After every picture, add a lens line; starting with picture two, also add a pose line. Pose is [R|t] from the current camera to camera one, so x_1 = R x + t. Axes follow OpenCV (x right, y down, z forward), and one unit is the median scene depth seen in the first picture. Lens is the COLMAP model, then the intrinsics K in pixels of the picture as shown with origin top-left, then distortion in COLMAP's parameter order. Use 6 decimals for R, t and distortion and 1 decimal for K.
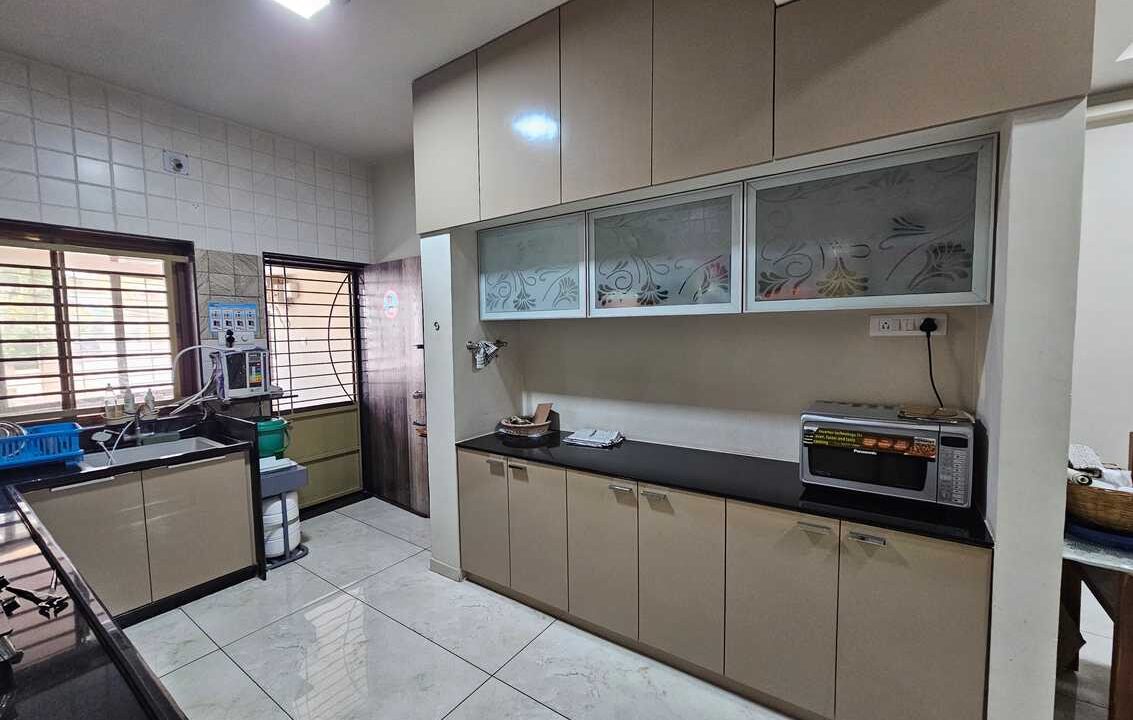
lens RADIAL K [[466.6, 0, 564.1], [0, 466.6, 362.9], [0, 0, 1]] dist [0.000104, 0.000095]
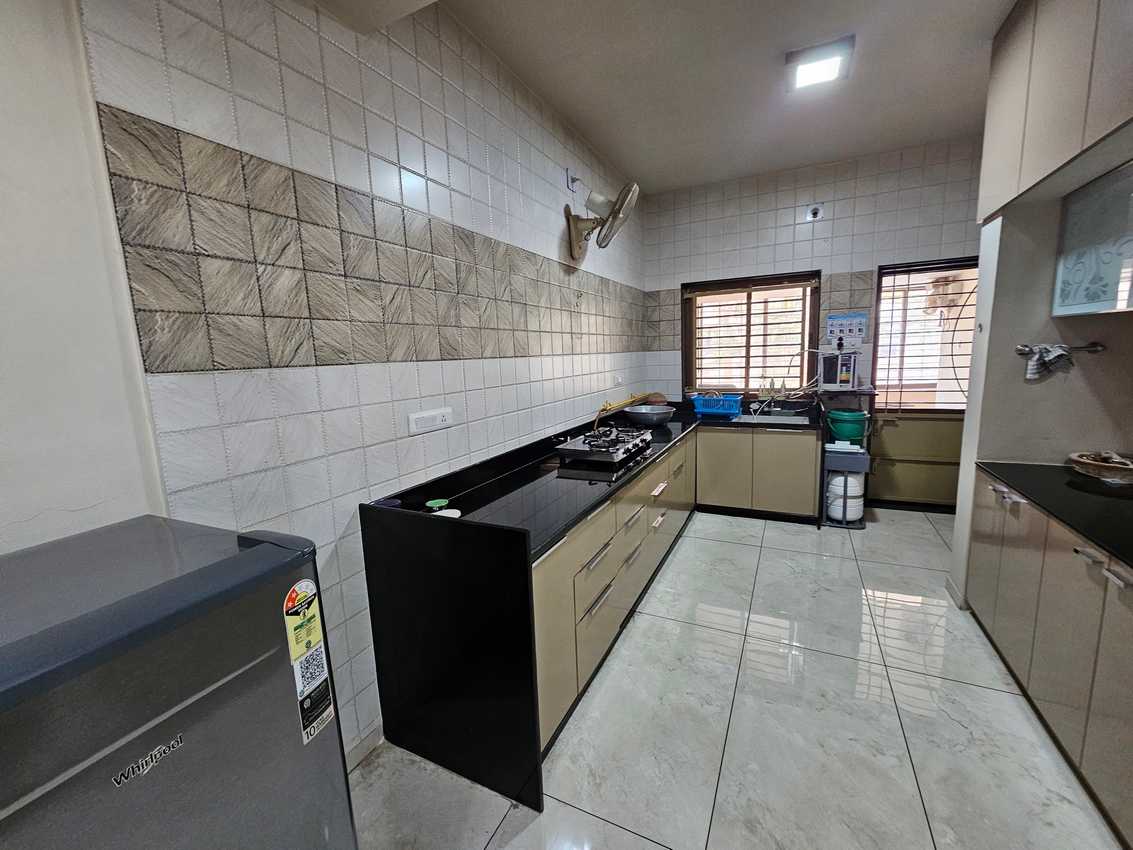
lens RADIAL K [[463.5, 0, 562.3], [0, 463.5, 425.9], [0, 0, 1]] dist [-0.001697, 0.000623]
pose [[0.157930, 0.160869, -0.974258, 0.453439], [-0.031784, 0.986957, 0.157814, -0.008094], [0.986939, 0.006042, 0.160984, 0.069644]]
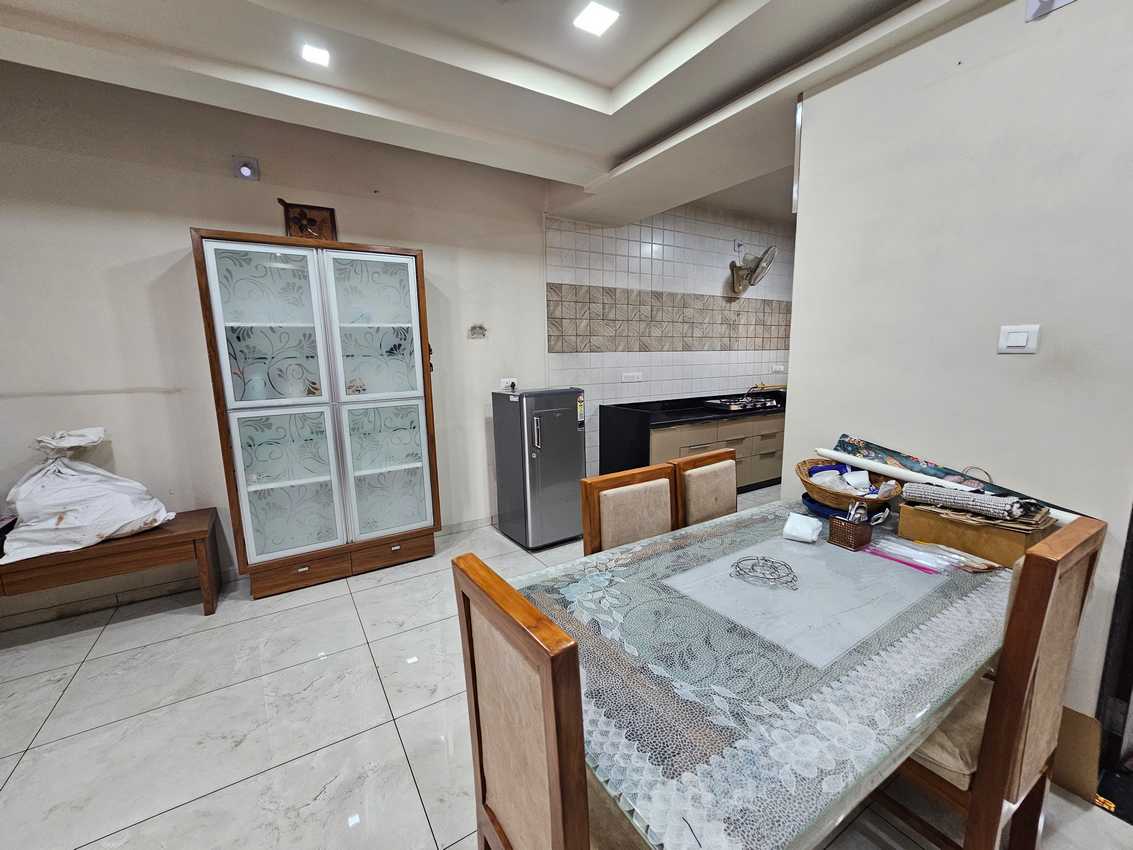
lens RADIAL K [[463.5, 0, 562.3], [0, 463.5, 425.9], [0, 0, 1]] dist [-0.001697, 0.000623]
pose [[-0.390513, 0.165416, -0.905614, 1.536996], [-0.042371, 0.979453, 0.197173, -0.050810], [0.919622, 0.115370, -0.375480, 0.465419]]
